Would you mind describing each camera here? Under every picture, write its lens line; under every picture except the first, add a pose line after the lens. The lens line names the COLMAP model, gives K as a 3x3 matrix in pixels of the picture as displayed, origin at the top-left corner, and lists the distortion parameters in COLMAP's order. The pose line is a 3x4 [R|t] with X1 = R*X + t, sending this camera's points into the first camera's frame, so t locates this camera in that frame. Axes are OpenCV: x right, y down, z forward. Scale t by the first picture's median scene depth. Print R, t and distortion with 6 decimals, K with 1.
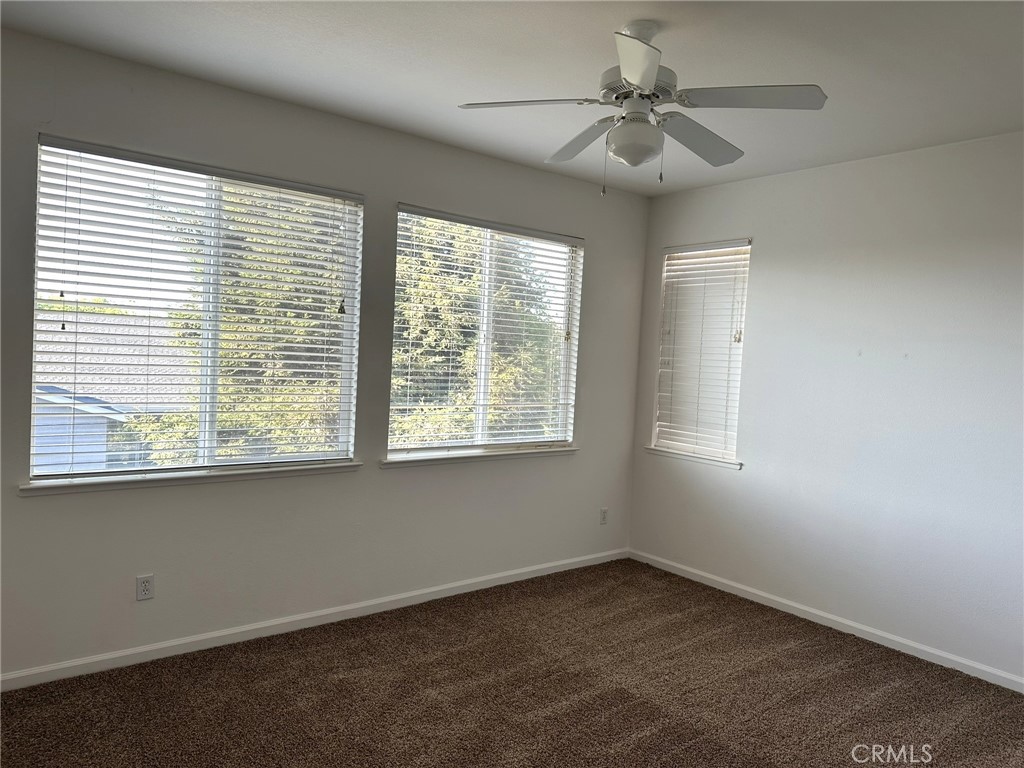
lens RADIAL K [[725.7, 0, 529.2], [0, 725.7, 385.7], [0, 0, 1]] dist [0.051299, -0.007440]
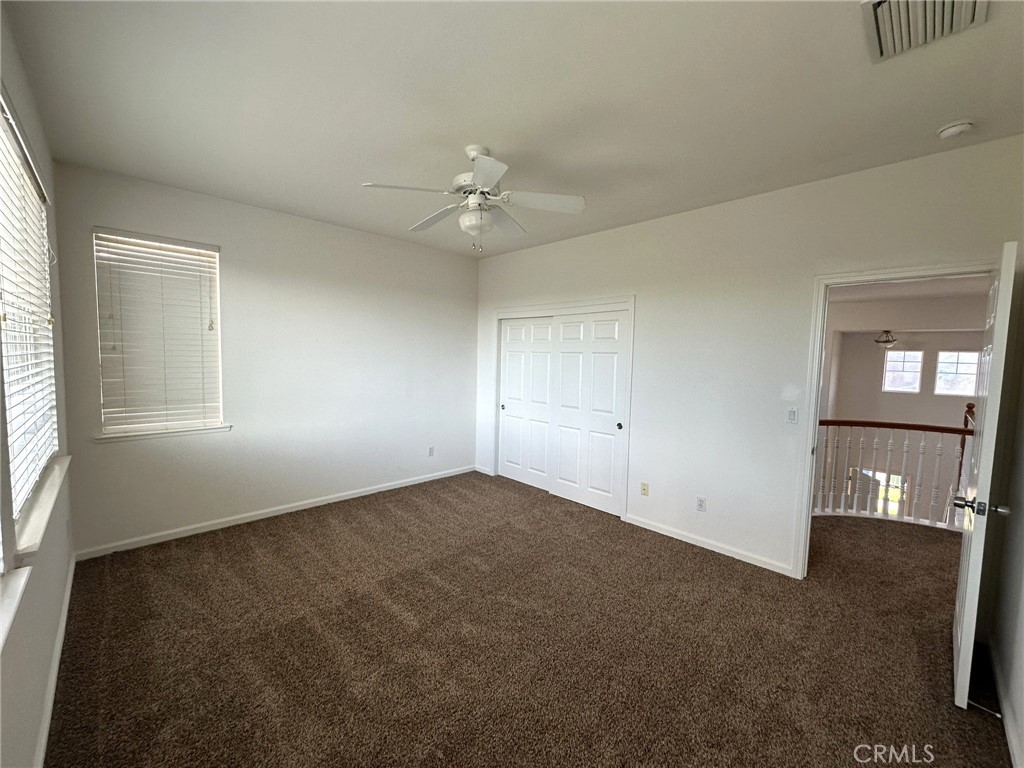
lens RADIAL K [[405.6, 0, 512.0], [0, 405.6, 384.0], [0, 0, 1]] dist [0.017213, -0.000031]
pose [[-0.082411, -0.121935, 0.989111, -0.443366], [0.011126, 0.992312, 0.123257, -0.048837], [-0.996536, 0.021162, -0.080421, 0.545617]]
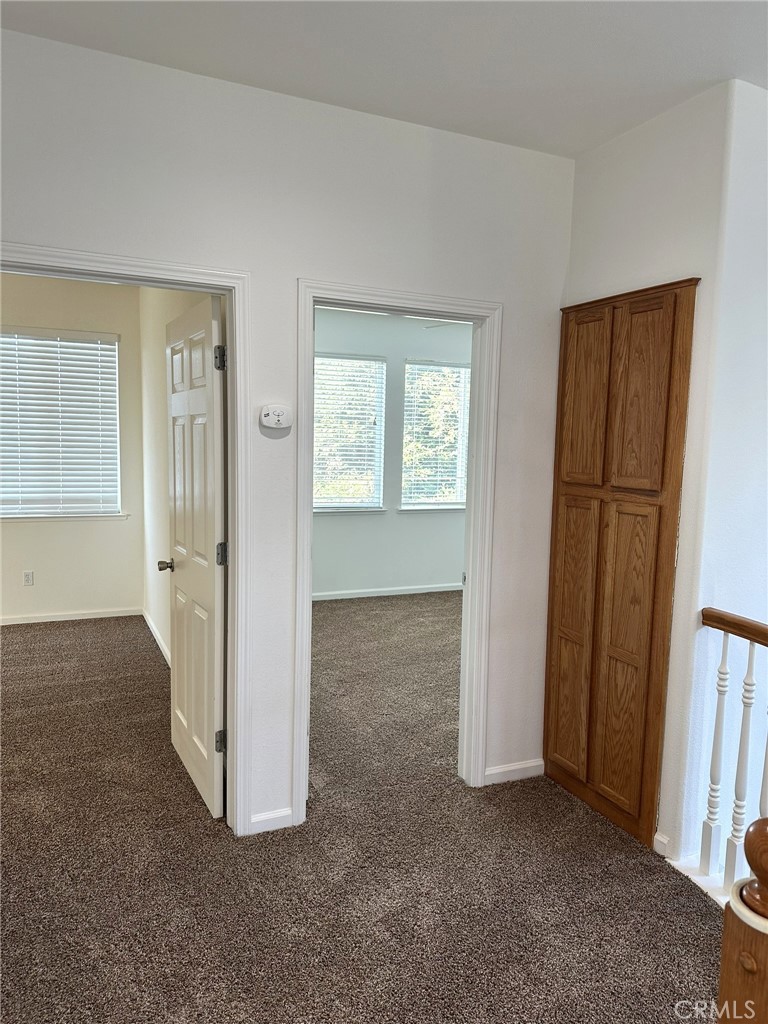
lens RADIAL K [[725.7, 0, 382.3], [0, 725.7, 535.8], [0, 0, 1]] dist [0.051299, -0.007440]
pose [[0.965341, 0.000550, -0.260991, 0.181805], [0.018333, 0.997385, 0.069910, 0.037778], [0.260347, -0.072272, 0.962806, -0.587852]]
